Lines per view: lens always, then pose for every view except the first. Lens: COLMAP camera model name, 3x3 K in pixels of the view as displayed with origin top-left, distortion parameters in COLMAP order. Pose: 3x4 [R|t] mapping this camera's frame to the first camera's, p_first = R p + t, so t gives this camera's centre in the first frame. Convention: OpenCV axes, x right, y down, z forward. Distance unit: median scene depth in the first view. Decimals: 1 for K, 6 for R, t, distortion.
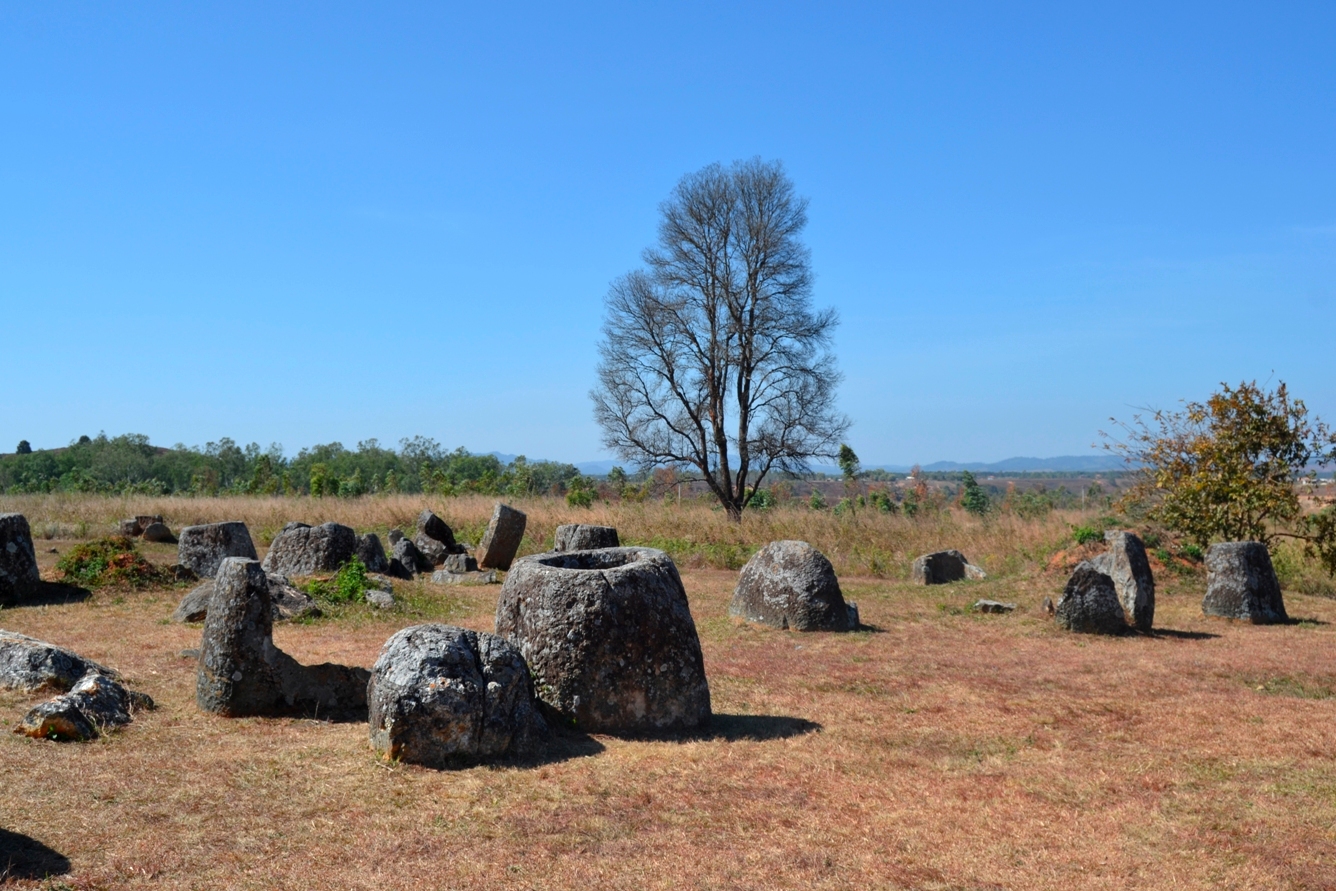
lens RADIAL K [[1526.3, 0, 666.7], [0, 1526.3, 446.8], [0, 0, 1]] dist [-0.004932, 0.000000]
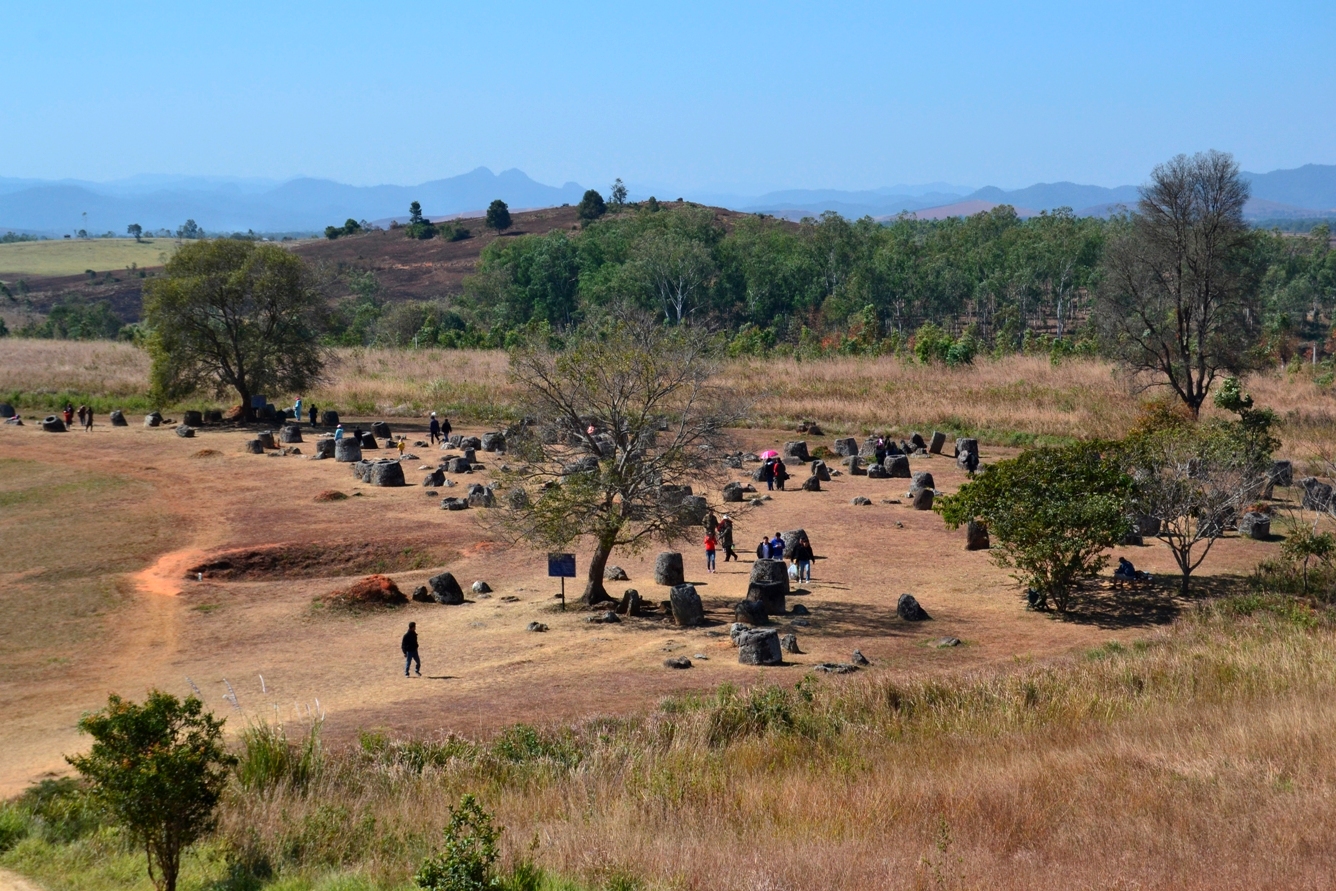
lens RADIAL K [[3164.1, 0, 668.0], [0, 3164.1, 445.6], [0, 0, 1]] dist [0.045777, 0.000000]
pose [[0.946586, 0.013760, -0.322158, 1.378205], [0.015140, 0.996090, 0.087033, -0.477737], [0.322096, -0.087262, 0.942677, -4.967503]]
